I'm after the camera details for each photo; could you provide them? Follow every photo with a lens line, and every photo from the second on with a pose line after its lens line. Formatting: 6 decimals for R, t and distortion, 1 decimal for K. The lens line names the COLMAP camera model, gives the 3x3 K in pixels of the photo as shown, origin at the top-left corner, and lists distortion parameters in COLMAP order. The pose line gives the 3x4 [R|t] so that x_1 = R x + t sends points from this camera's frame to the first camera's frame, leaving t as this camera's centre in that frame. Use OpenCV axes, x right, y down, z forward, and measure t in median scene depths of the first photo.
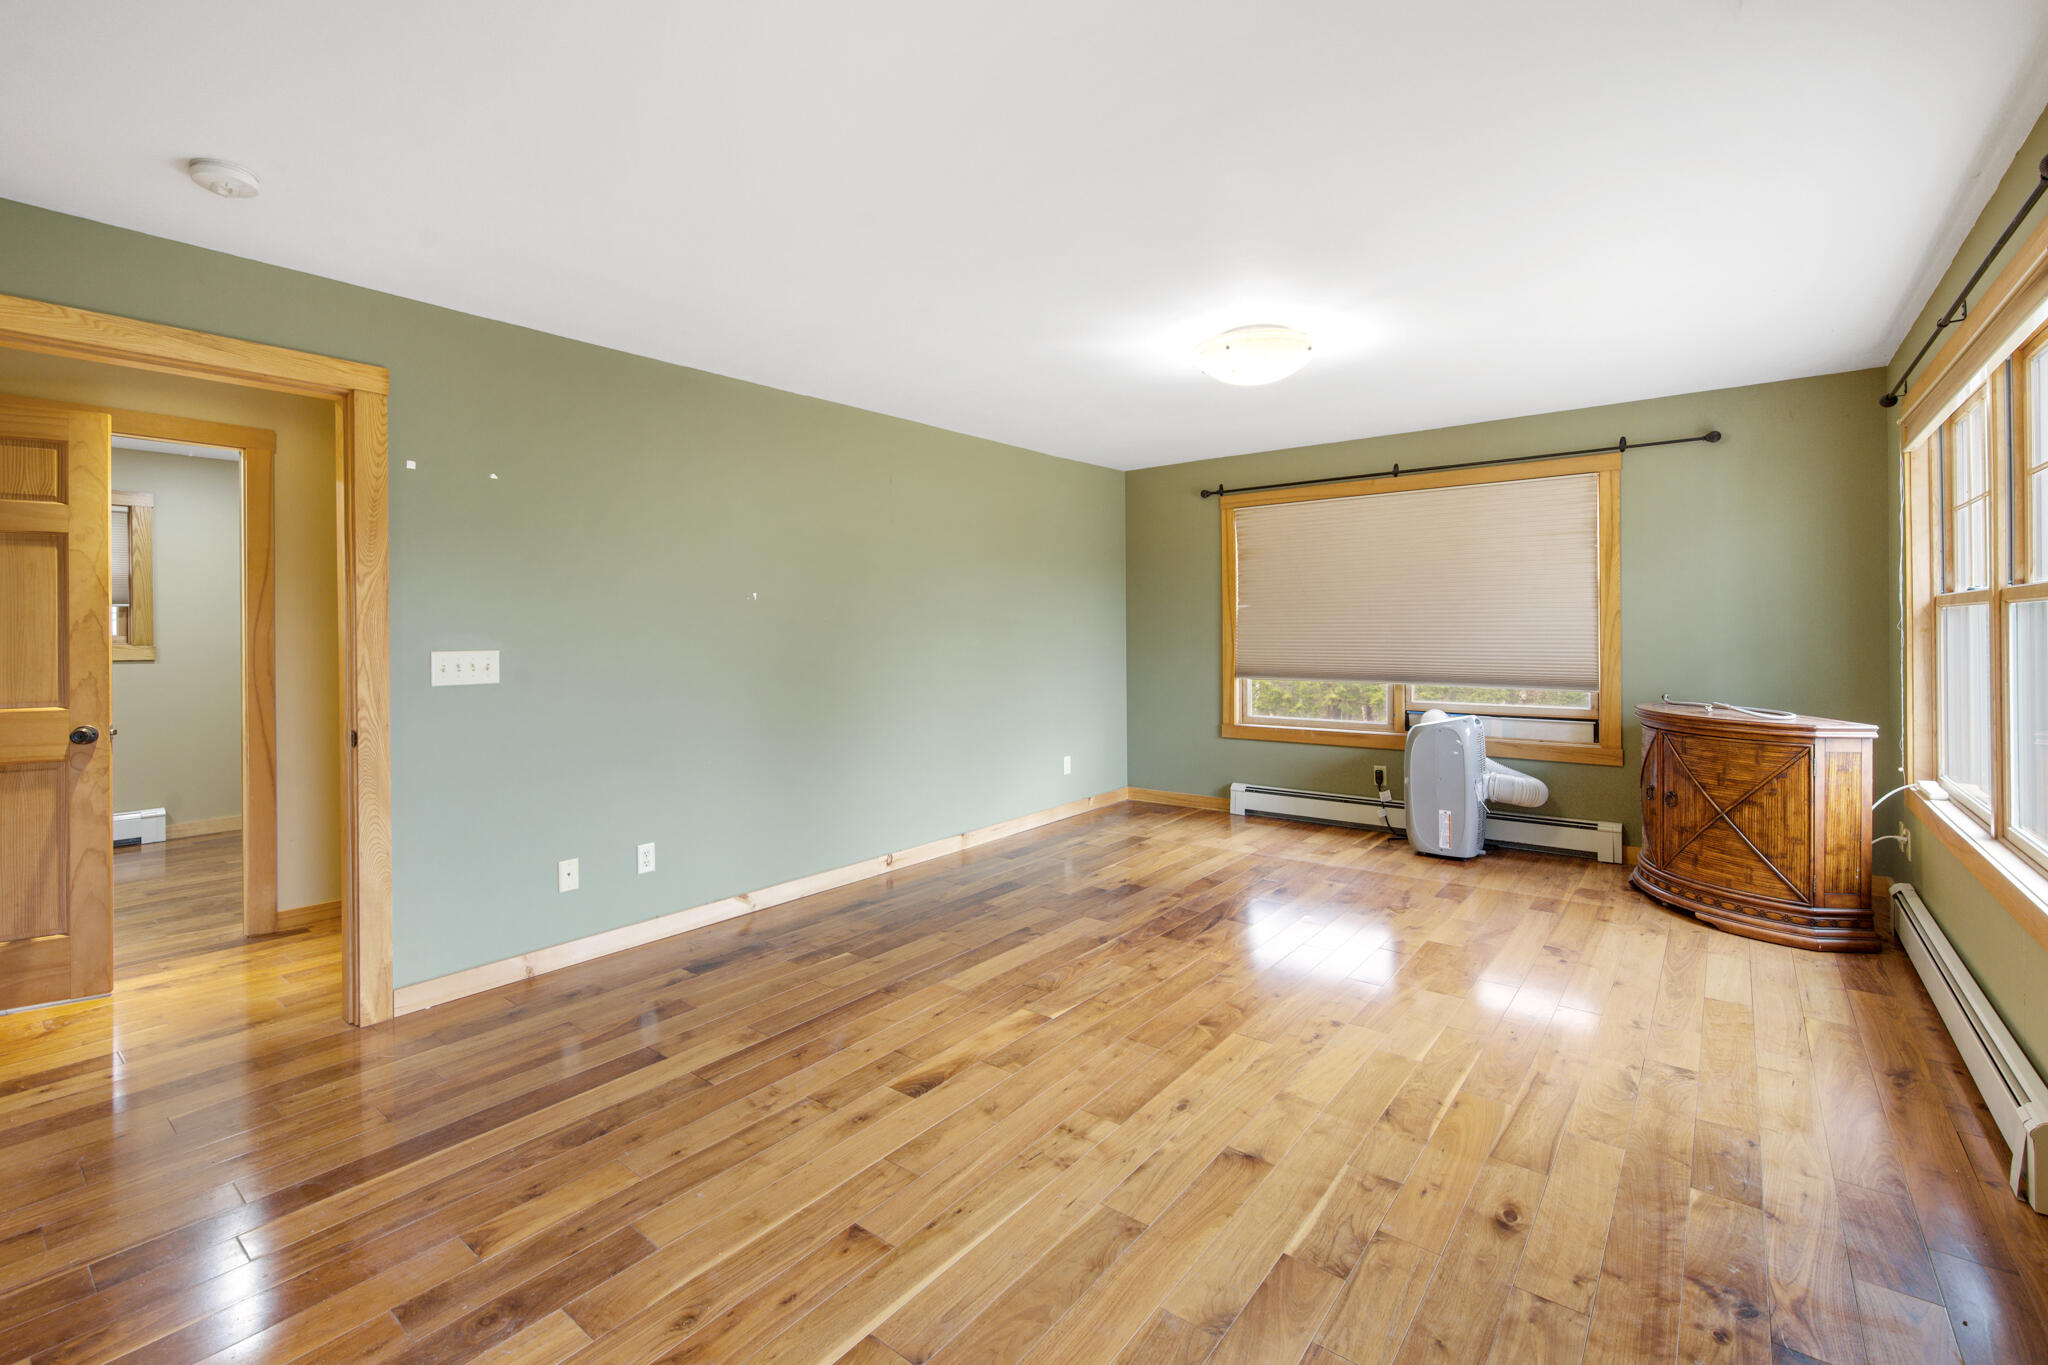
lens RADIAL K [[894.2, 0, 1030.6], [0, 894.2, 634.5], [0, 0, 1]] dist [-0.000014, 0.000313]
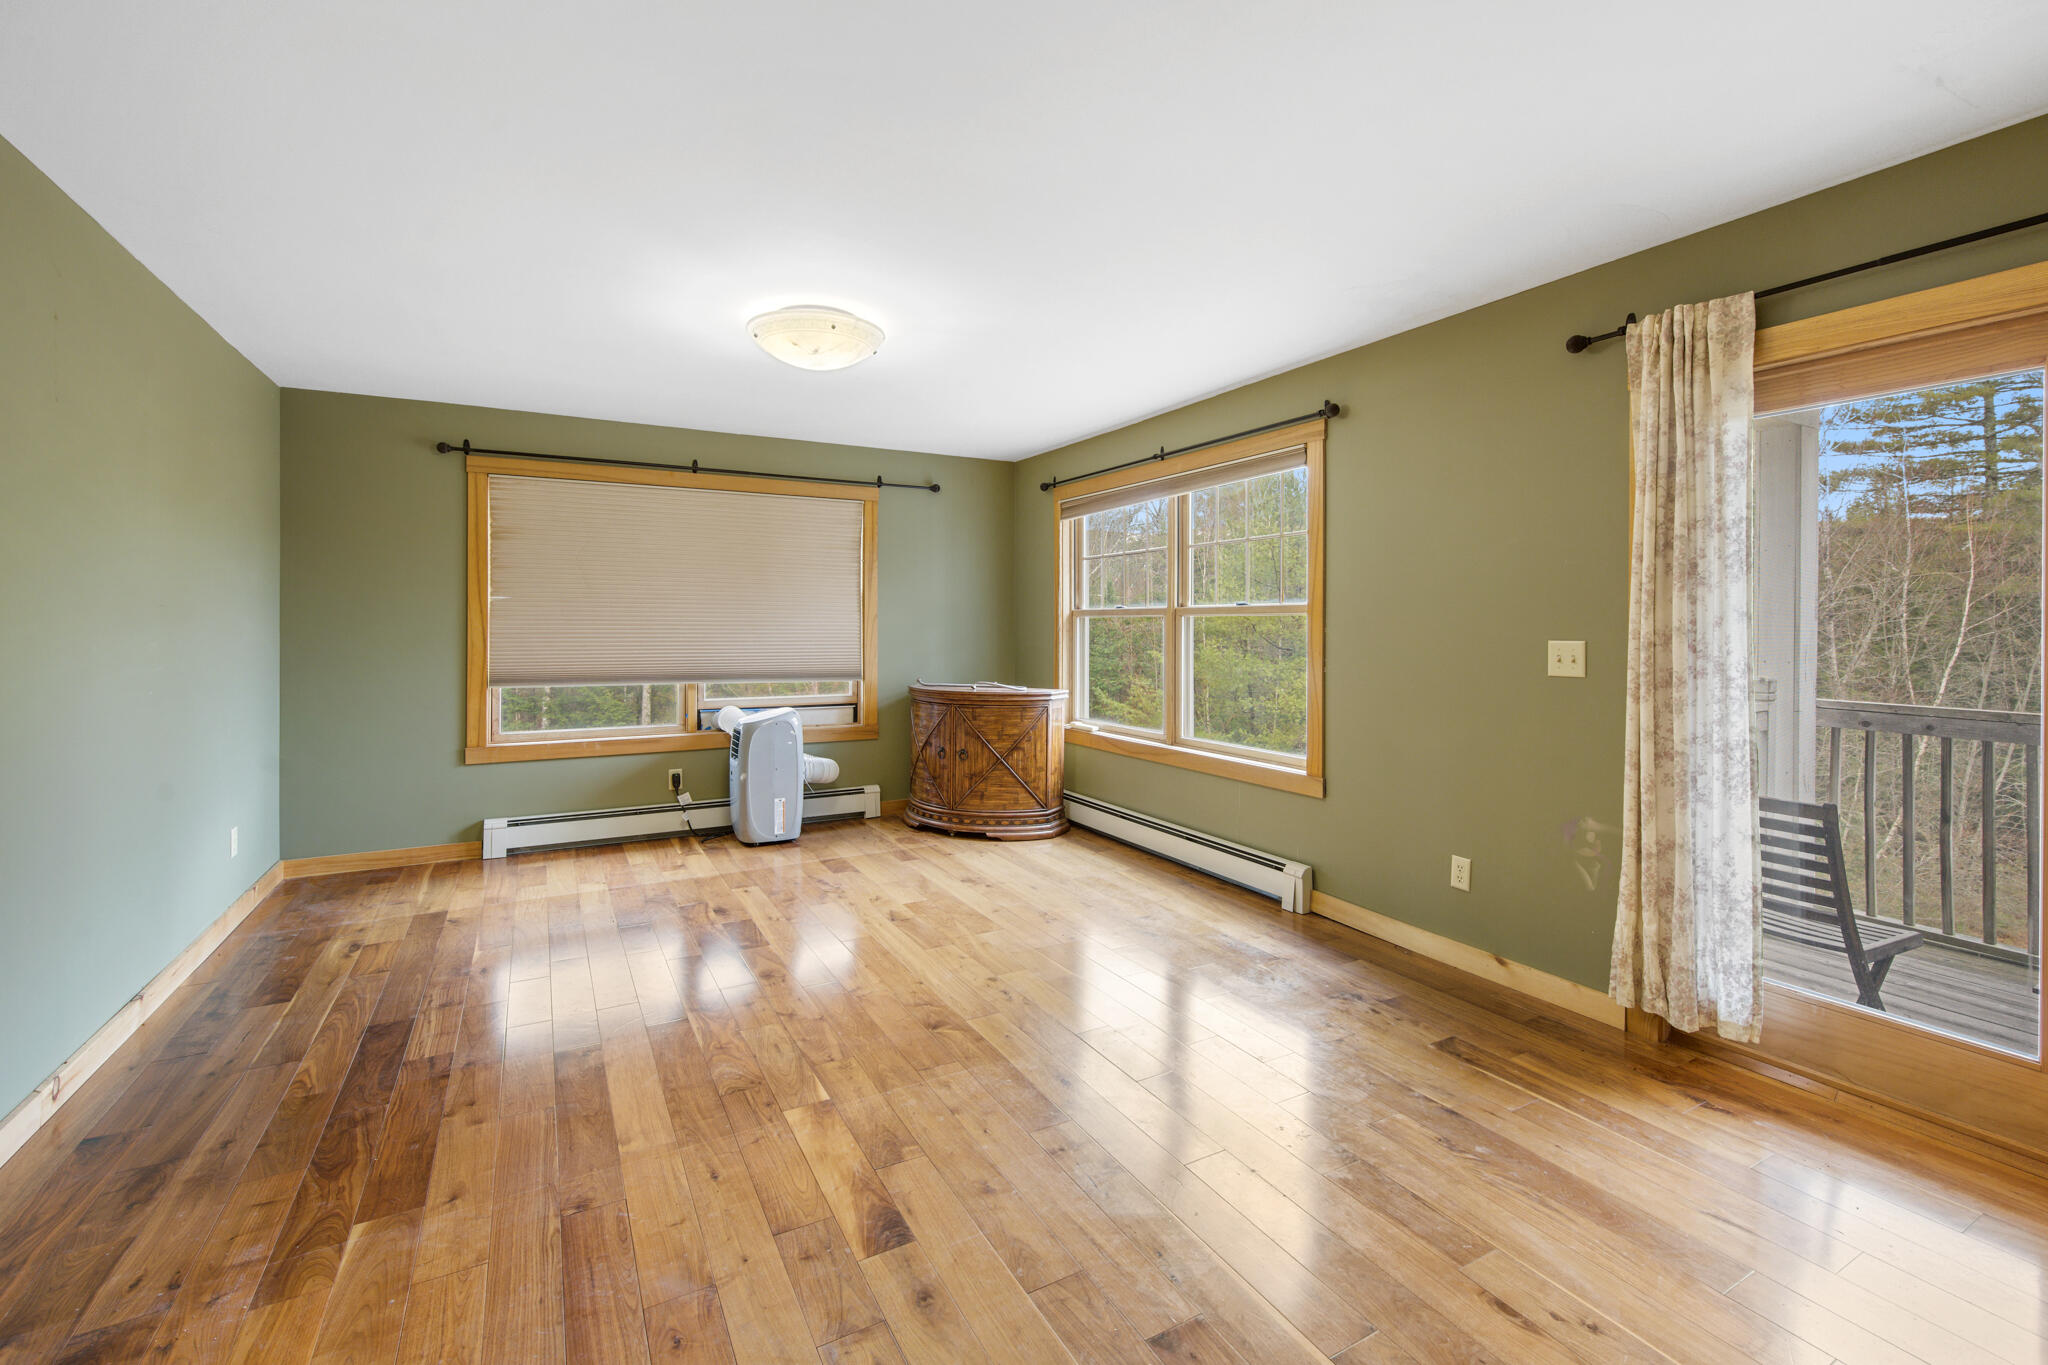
lens RADIAL K [[894.2, 0, 1030.6], [0, 894.2, 634.5], [0, 0, 1]] dist [-0.000014, 0.000313]
pose [[0.385621, 0.001402, 0.922656, -0.493274], [-0.000951, 0.999999, -0.001122, 0.003259], [-0.922657, -0.000444, 0.385622, 0.384087]]
